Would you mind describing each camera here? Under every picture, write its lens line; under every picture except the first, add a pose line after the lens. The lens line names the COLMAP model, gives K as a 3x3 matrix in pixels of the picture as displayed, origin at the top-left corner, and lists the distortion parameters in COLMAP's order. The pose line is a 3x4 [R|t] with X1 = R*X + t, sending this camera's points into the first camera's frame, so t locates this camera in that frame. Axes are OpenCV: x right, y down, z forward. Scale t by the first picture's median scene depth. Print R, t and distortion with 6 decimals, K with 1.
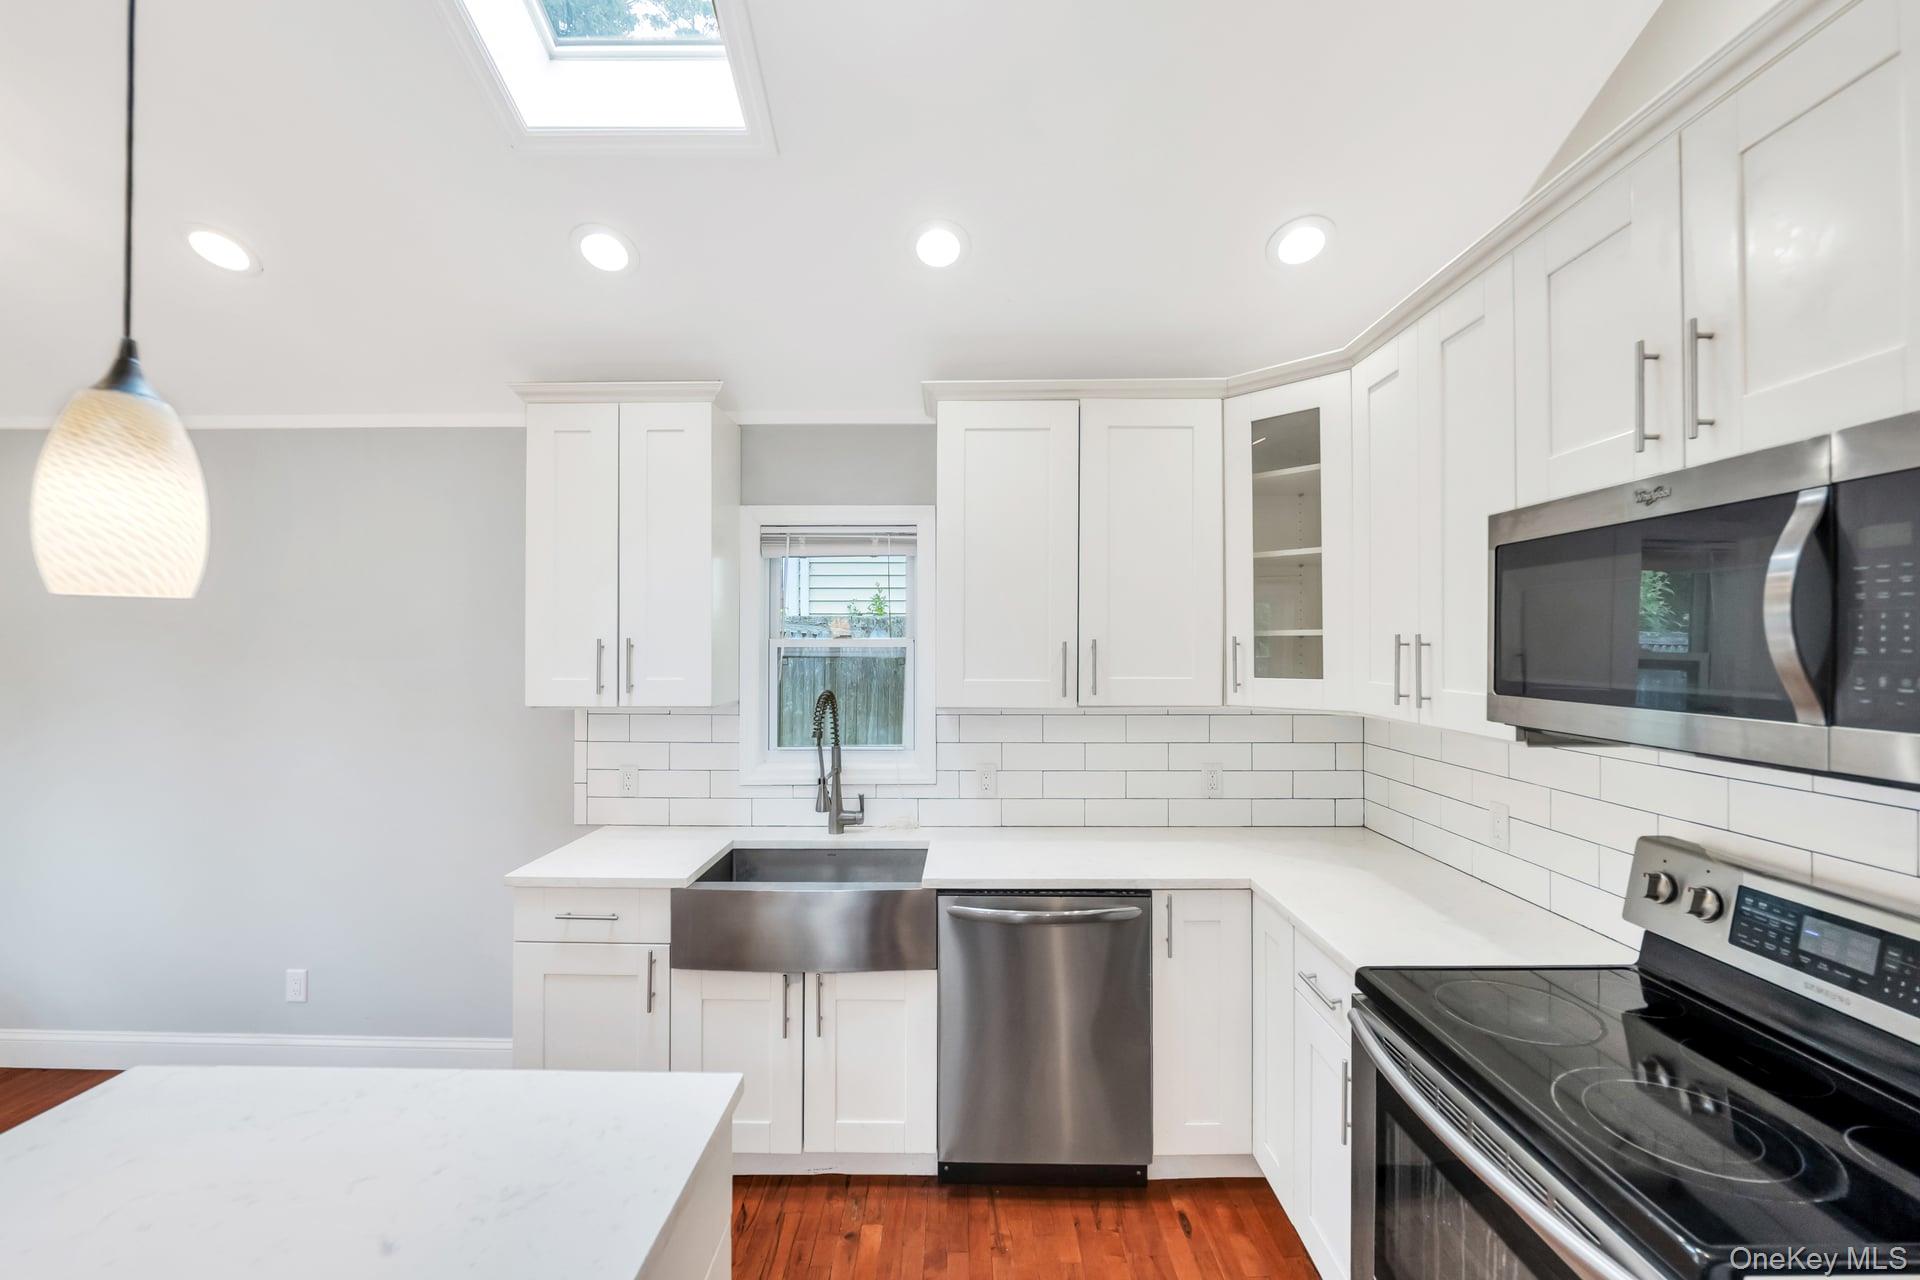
lens RADIAL K [[795.0, 0, 966.0], [0, 795.0, 638.6], [0, 0, 1]] dist [-0.012914, -0.000006]
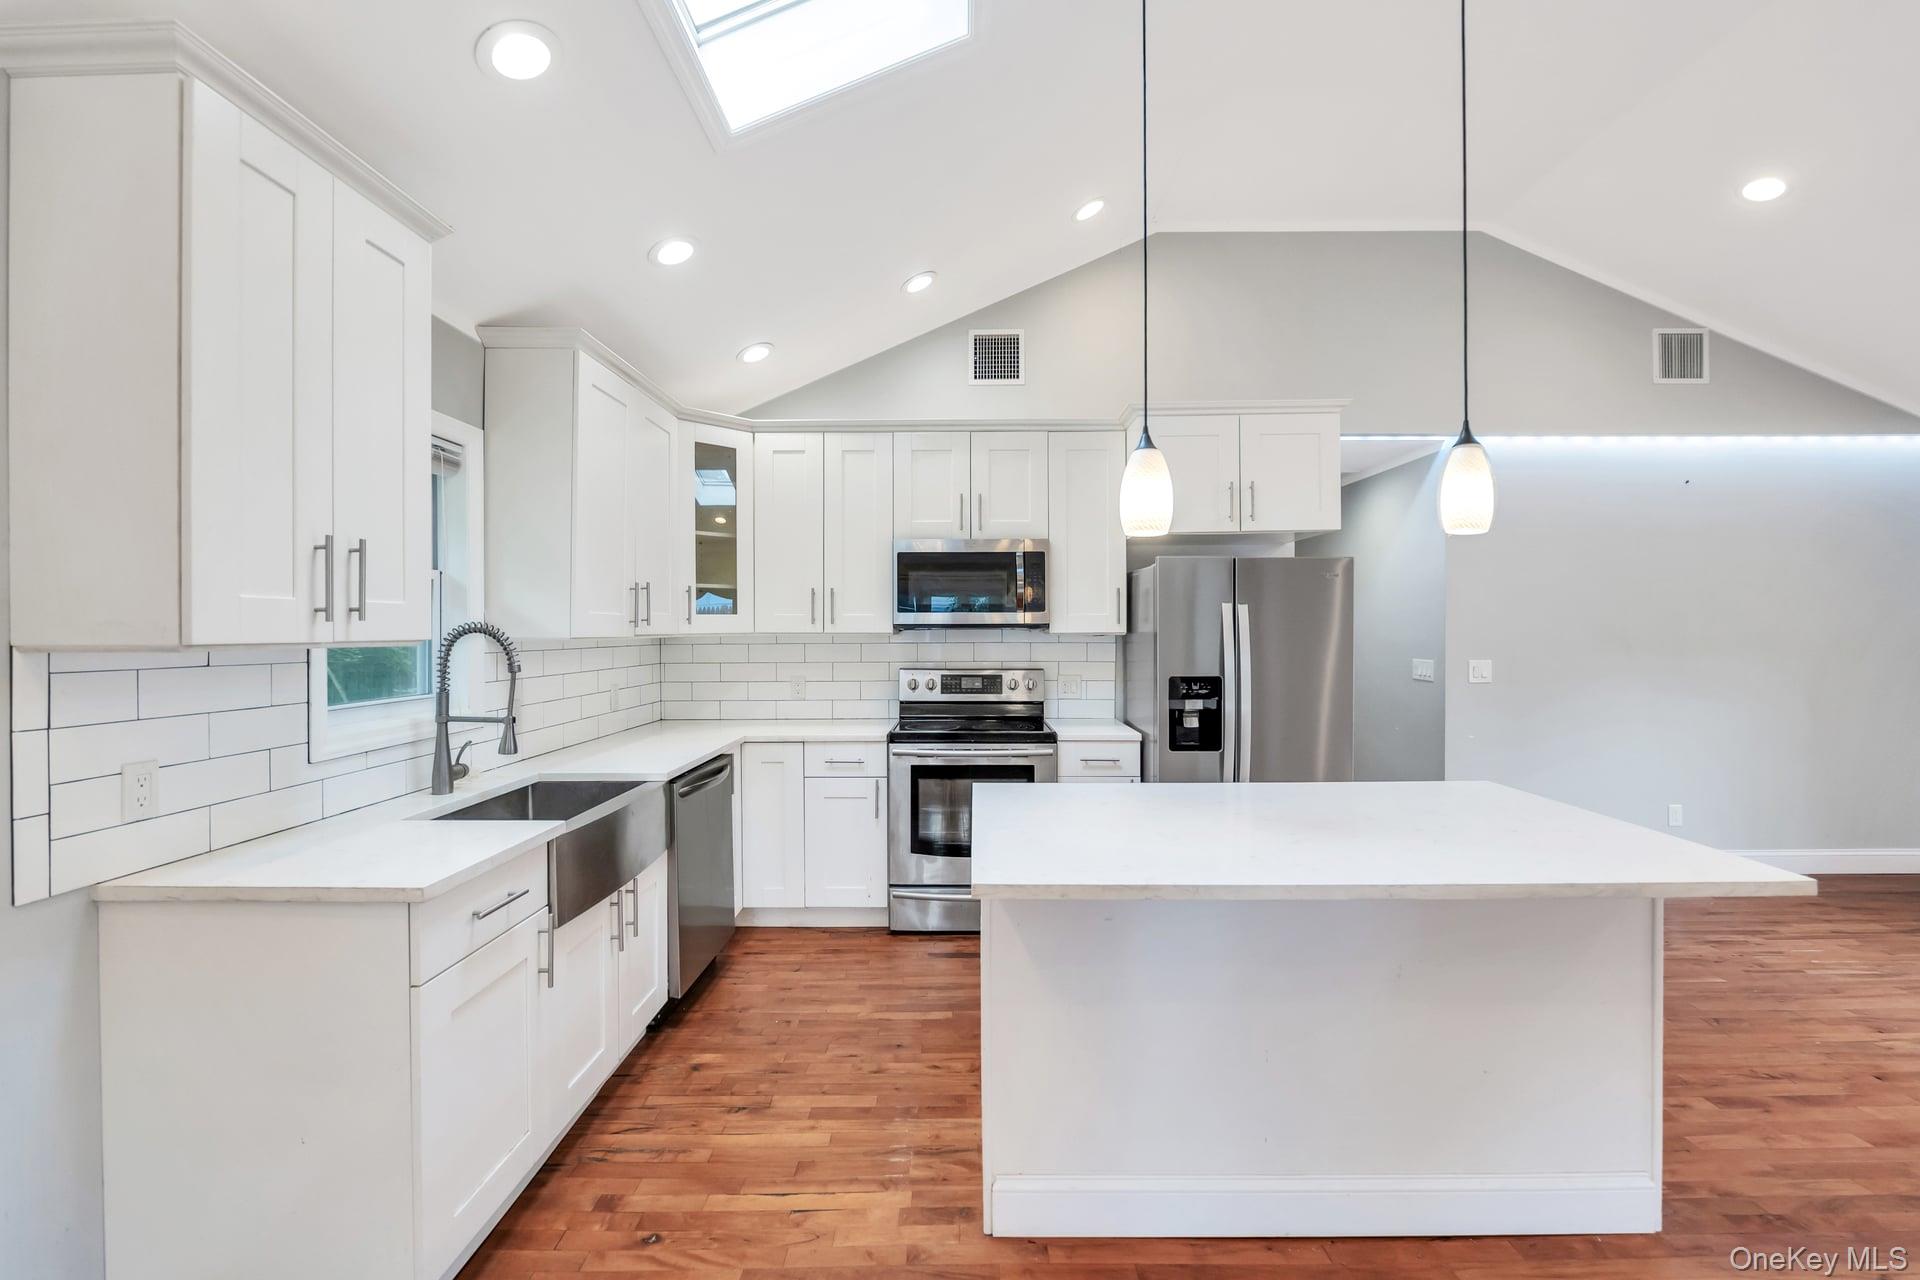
lens RADIAL K [[787.3, 0, 961.4], [0, 787.3, 633.6], [0, 0, 1]] dist [-0.009996, 0.000006]
pose [[0.005175, -0.004510, 0.999976, -1.082596], [-0.001278, 0.999989, 0.004517, 0.076000], [-0.999986, -0.001301, 0.005169, 0.481457]]
